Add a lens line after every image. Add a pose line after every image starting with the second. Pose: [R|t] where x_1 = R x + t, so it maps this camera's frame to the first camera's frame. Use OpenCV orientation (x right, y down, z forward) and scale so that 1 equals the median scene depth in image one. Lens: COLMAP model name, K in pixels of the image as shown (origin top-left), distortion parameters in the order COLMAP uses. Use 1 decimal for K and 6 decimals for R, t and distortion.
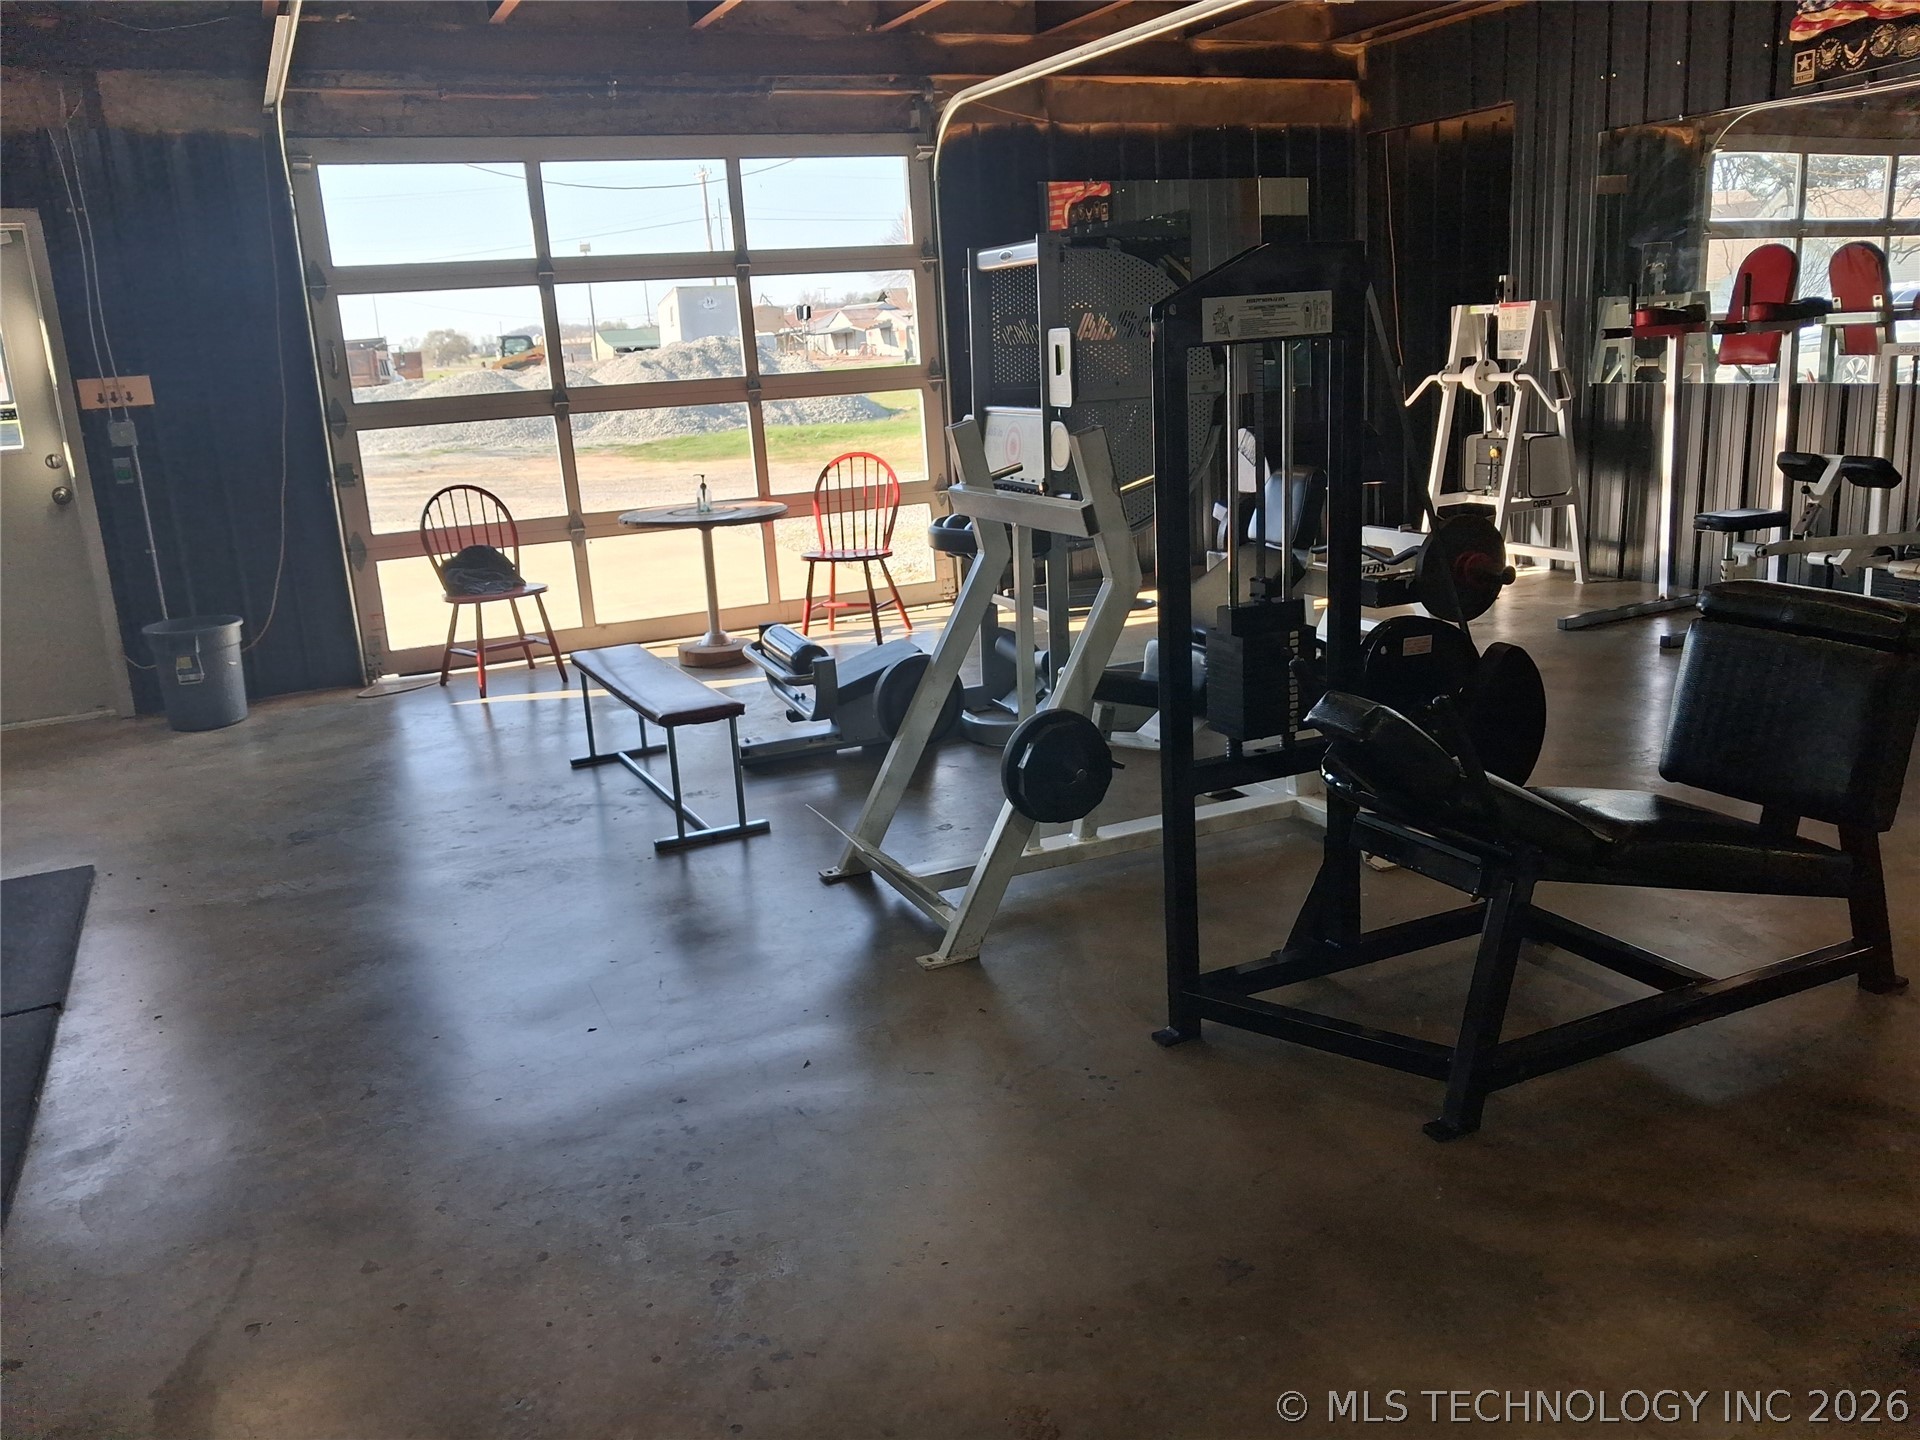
lens RADIAL K [[1537.2, 0, 955.6], [0, 1537.2, 713.9], [0, 0, 1]] dist [0.049820, -0.042707]
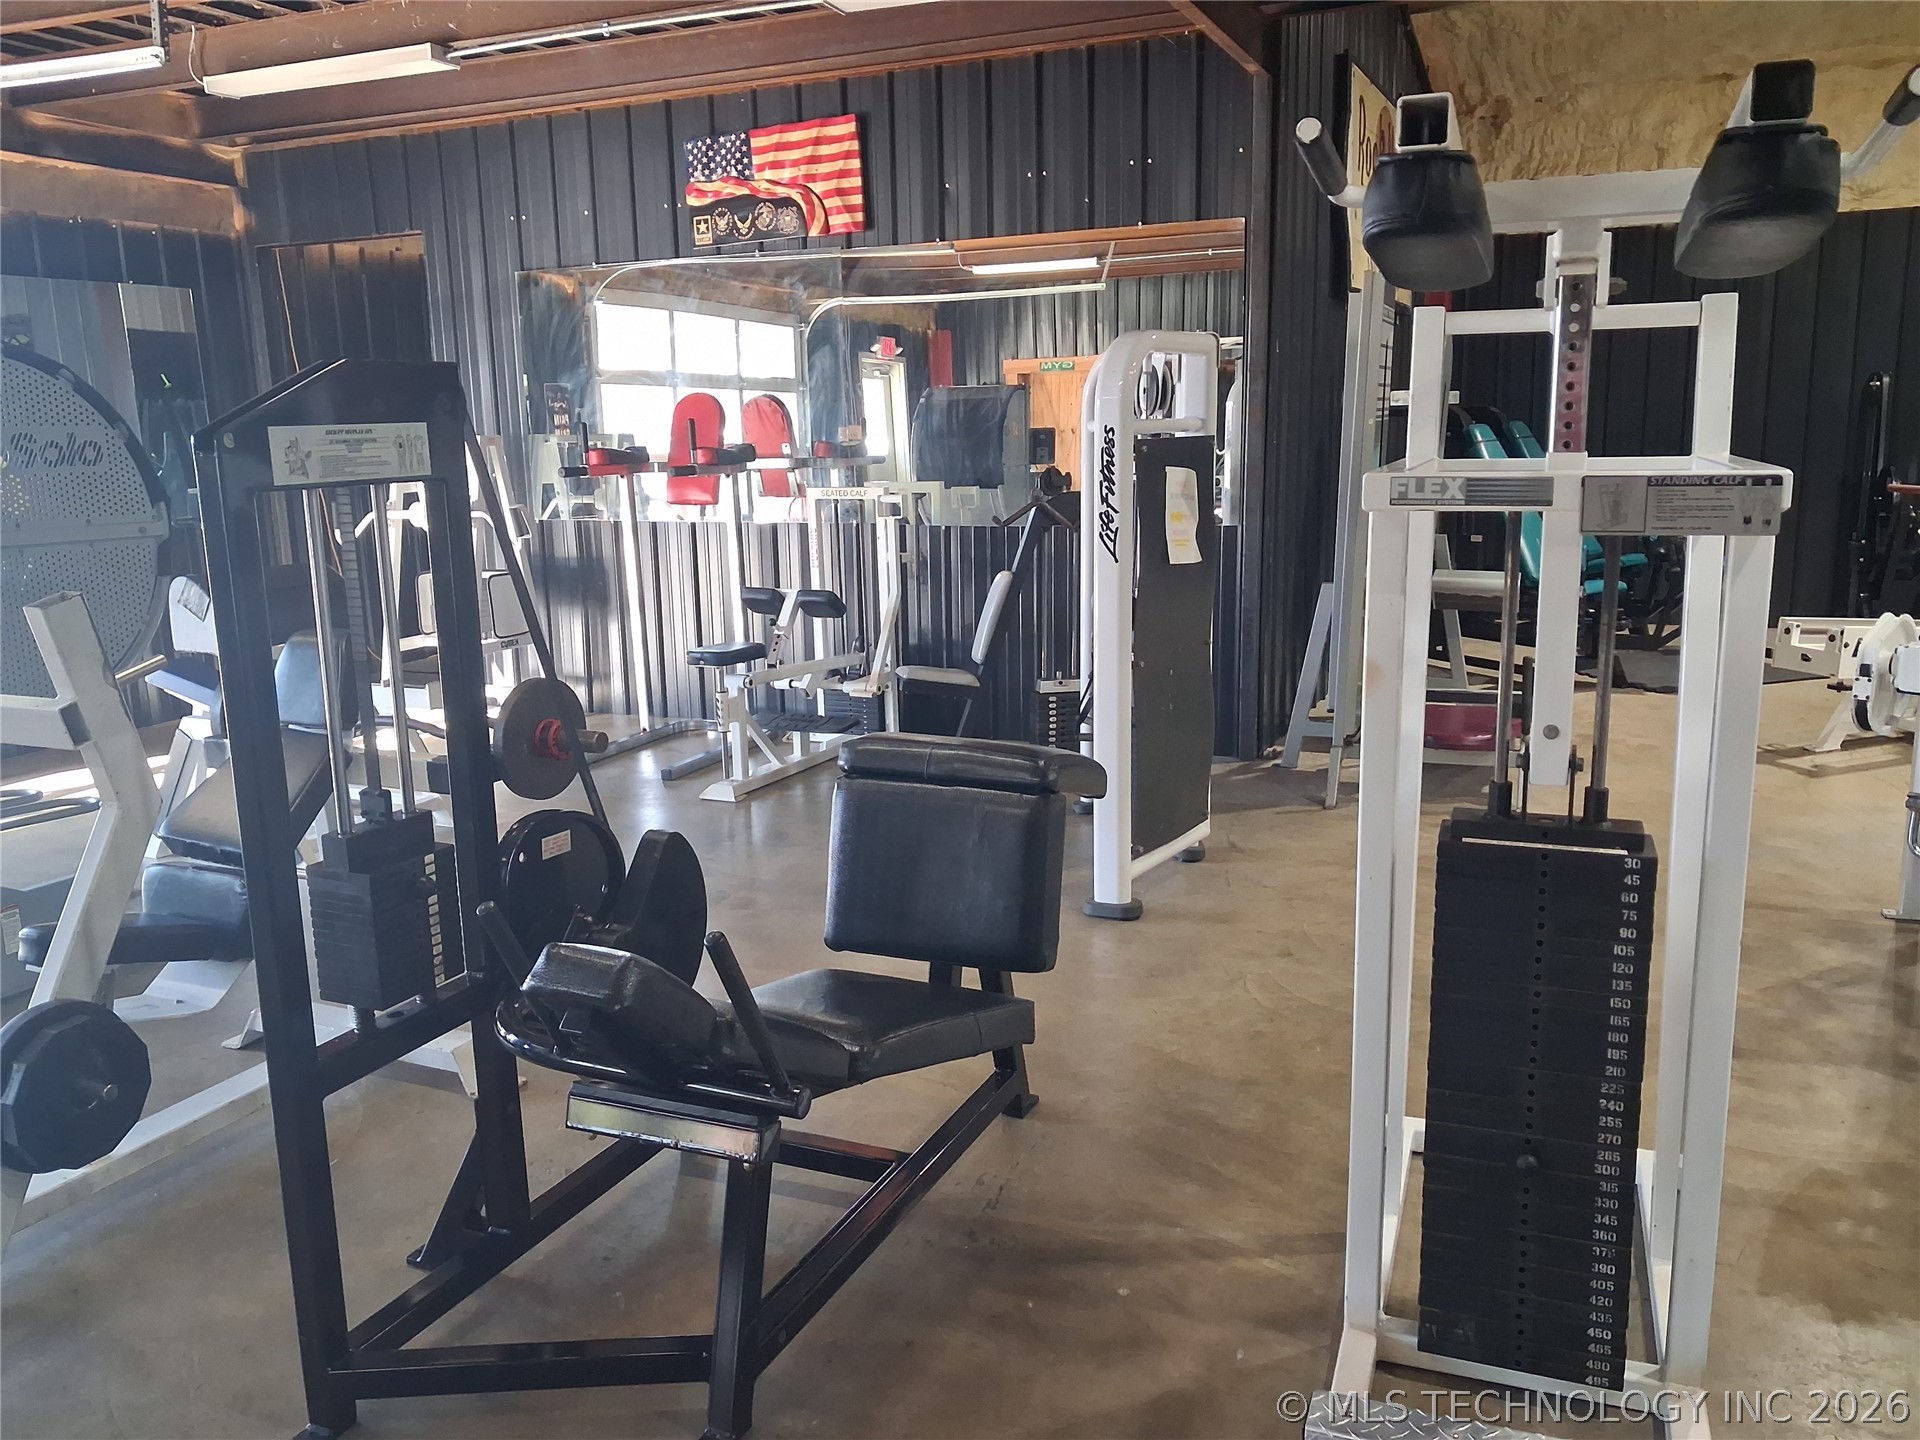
lens RADIAL K [[1537.2, 0, 959.7], [0, 1537.2, 728.9], [0, 0, 1]] dist [0.049820, -0.042707]
pose [[0.768670, -0.092778, 0.632881, -0.026404], [0.137671, 0.990233, -0.022045, -0.027164], [-0.624654, 0.104075, 0.773935, 0.099434]]
